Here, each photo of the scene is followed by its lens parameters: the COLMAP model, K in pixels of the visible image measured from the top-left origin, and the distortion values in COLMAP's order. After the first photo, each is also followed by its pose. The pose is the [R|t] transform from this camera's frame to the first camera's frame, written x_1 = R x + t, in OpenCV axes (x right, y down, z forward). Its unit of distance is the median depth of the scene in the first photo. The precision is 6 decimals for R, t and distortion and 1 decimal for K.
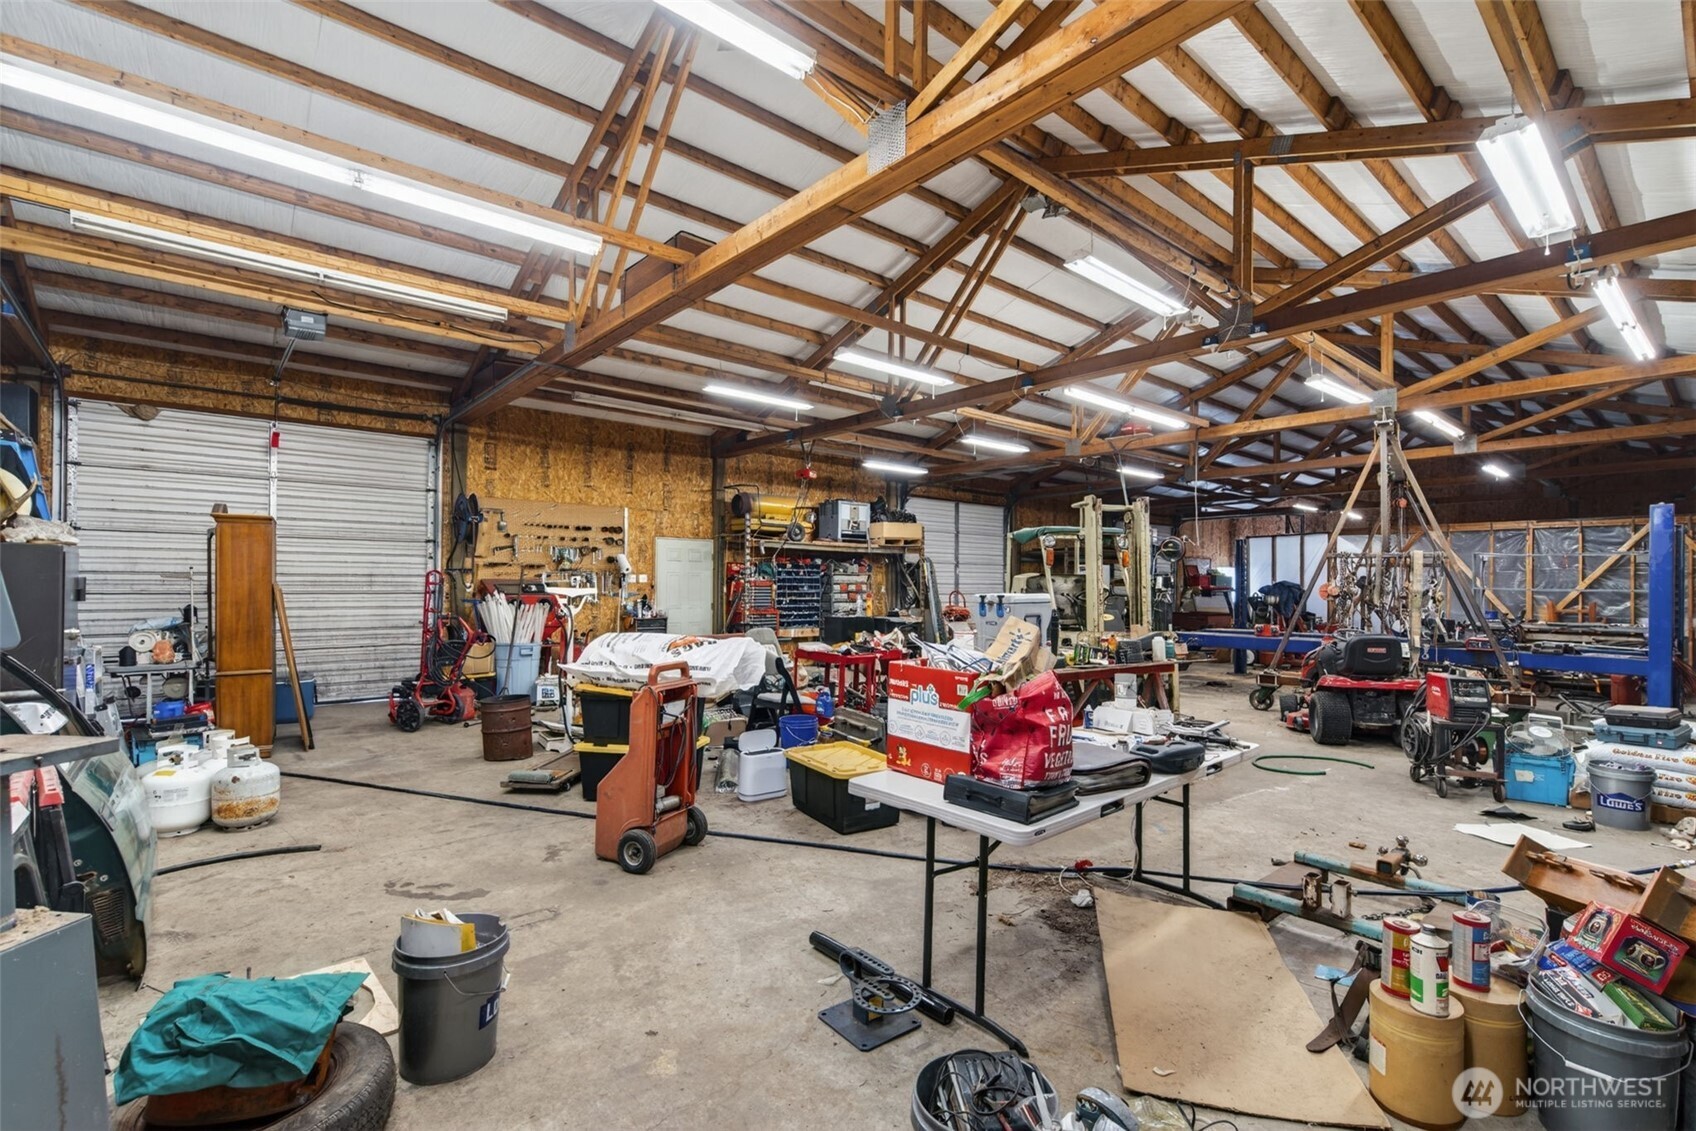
lens RADIAL K [[780.1, 0, 867.4], [0, 780.1, 574.2], [0, 0, 1]] dist [-0.002326, -0.000738]
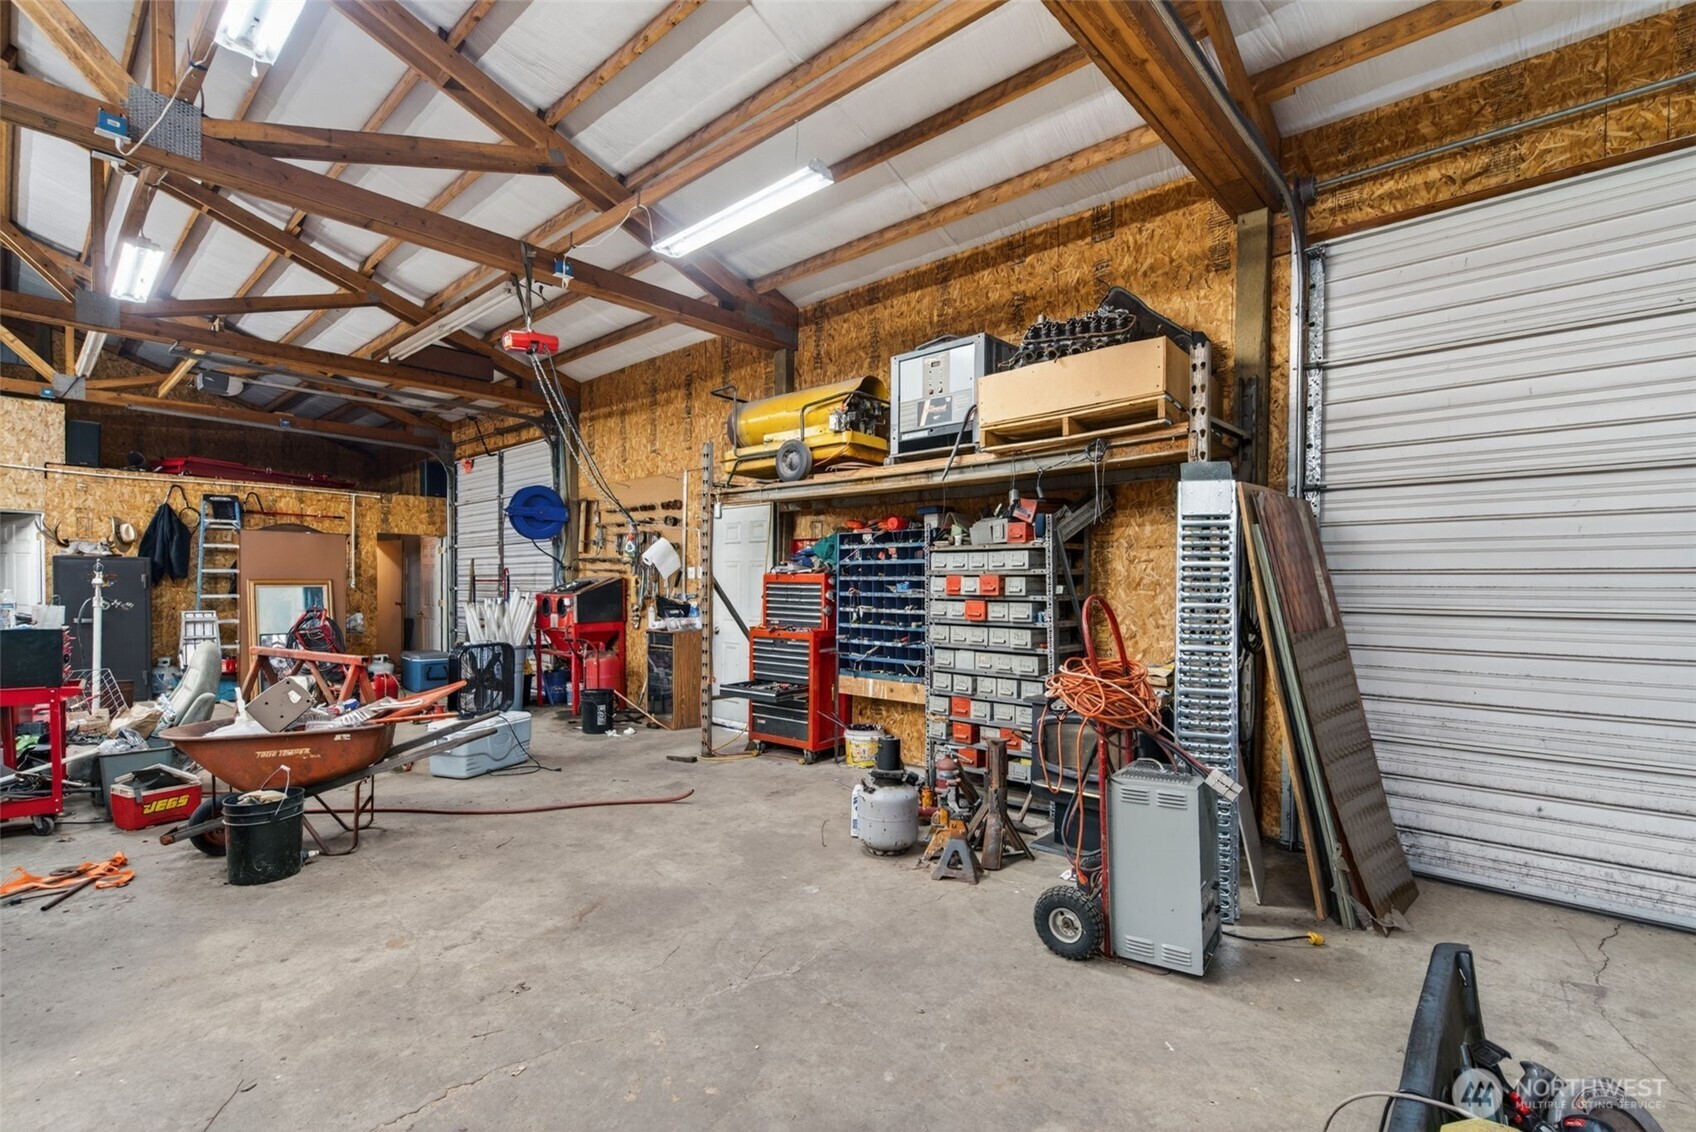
lens RADIAL K [[772.5, 0, 872.7], [0, 772.5, 615.9], [0, 0, 1]] dist [-0.001581, -0.000712]
pose [[0.116657, 0.034112, -0.992586, 0.337427], [0.014393, 0.999247, 0.036032, 0.018275], [0.993068, -0.018490, 0.116078, 0.941053]]
